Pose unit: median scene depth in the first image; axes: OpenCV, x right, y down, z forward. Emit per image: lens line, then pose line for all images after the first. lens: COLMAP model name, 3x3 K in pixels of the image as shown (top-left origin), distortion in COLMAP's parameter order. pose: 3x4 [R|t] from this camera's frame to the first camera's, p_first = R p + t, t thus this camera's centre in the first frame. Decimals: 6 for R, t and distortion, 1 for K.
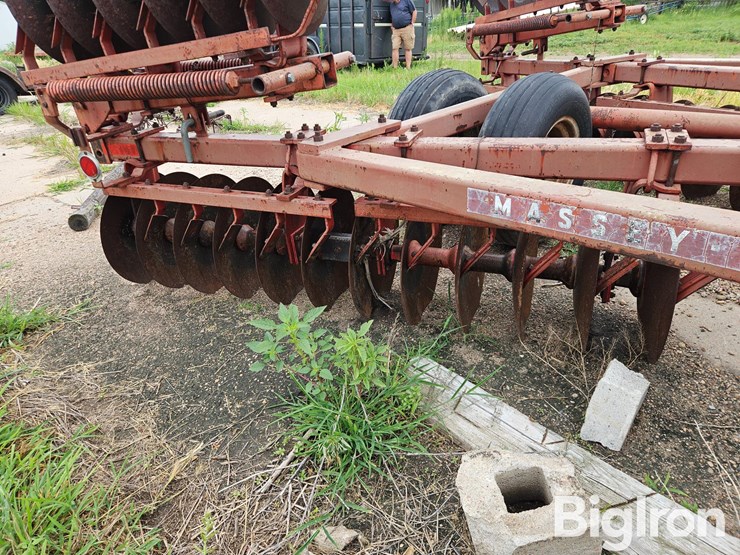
lens RADIAL K [[500.1, 0, 363.4], [0, 500.1, 272.9], [0, 0, 1]] dist [0.080815, -0.069984]
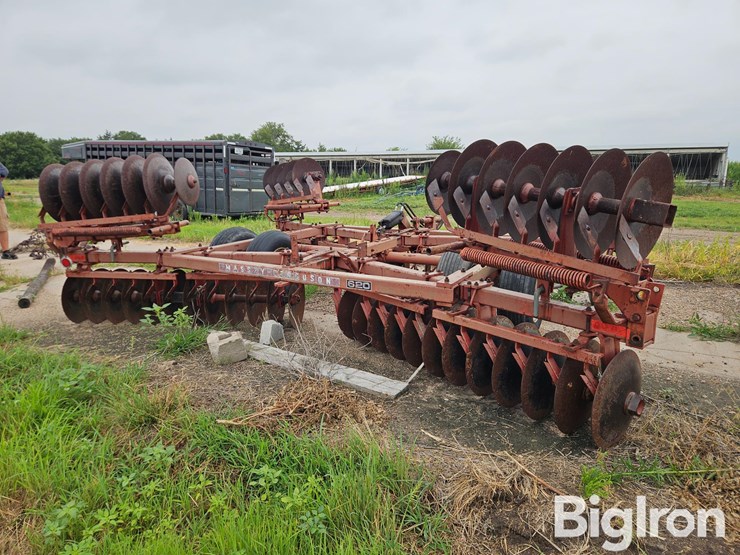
lens RADIAL K [[493.4, 0, 367.3], [0, 493.4, 268.2], [0, 0, 1]] dist [0.080075, -0.067569]
pose [[0.967003, 0.006784, 0.254673, 0.215677], [0.064772, 0.960251, -0.271521, 0.544829], [-0.246392, 0.279057, 0.928126, -1.512664]]
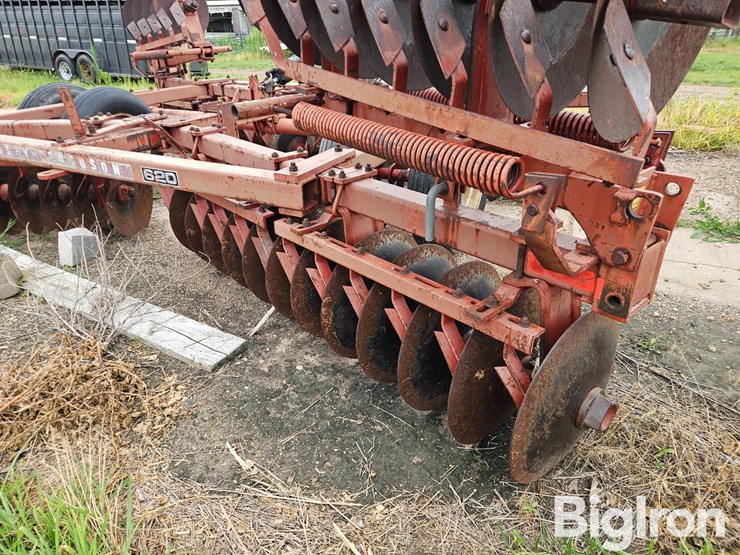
lens RADIAL K [[500.1, 0, 363.4], [0, 500.1, 272.9], [0, 0, 1]] dist [0.080815, -0.069984]
pose [[0.957484, -0.085327, 0.275578, 0.757837], [0.092879, 0.995573, -0.014447, 0.365864], [-0.273125, 0.039428, 0.961170, -0.940857]]
